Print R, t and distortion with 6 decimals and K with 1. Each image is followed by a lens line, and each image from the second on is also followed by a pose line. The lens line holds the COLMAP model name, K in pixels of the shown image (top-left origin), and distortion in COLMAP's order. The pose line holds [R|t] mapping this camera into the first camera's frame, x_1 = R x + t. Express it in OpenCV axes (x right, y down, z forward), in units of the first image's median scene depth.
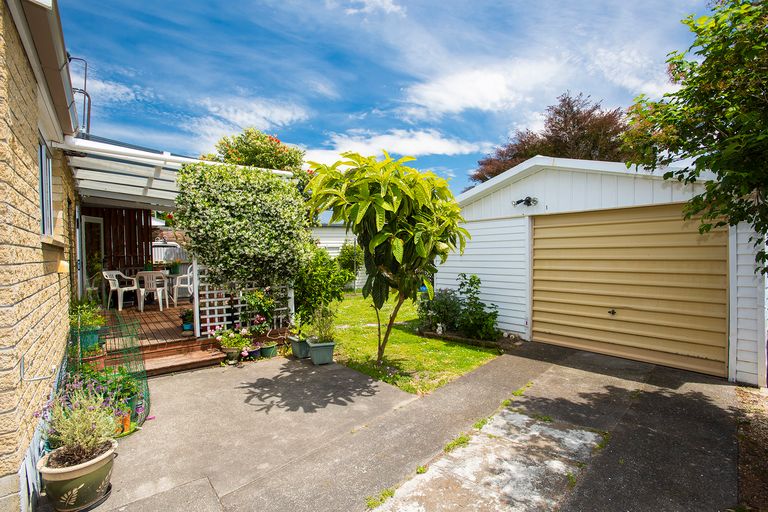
lens RADIAL K [[372.1, 0, 395.8], [0, 372.1, 257.9], [0, 0, 1]] dist [-0.064197, 0.001012]
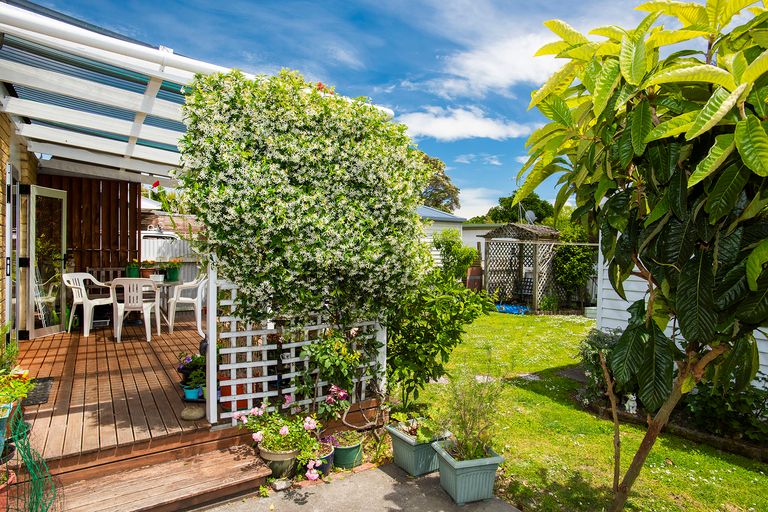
lens RADIAL K [[441.2, 0, 384.0], [0, 441.2, 256.0], [0, 0, 1]] dist [-0.041054, -0.000559]
pose [[0.994957, 0.035030, -0.093988, -0.257667], [-0.035464, 0.999367, -0.002953, -0.019638], [0.093825, 0.006271, 0.995569, 0.417294]]
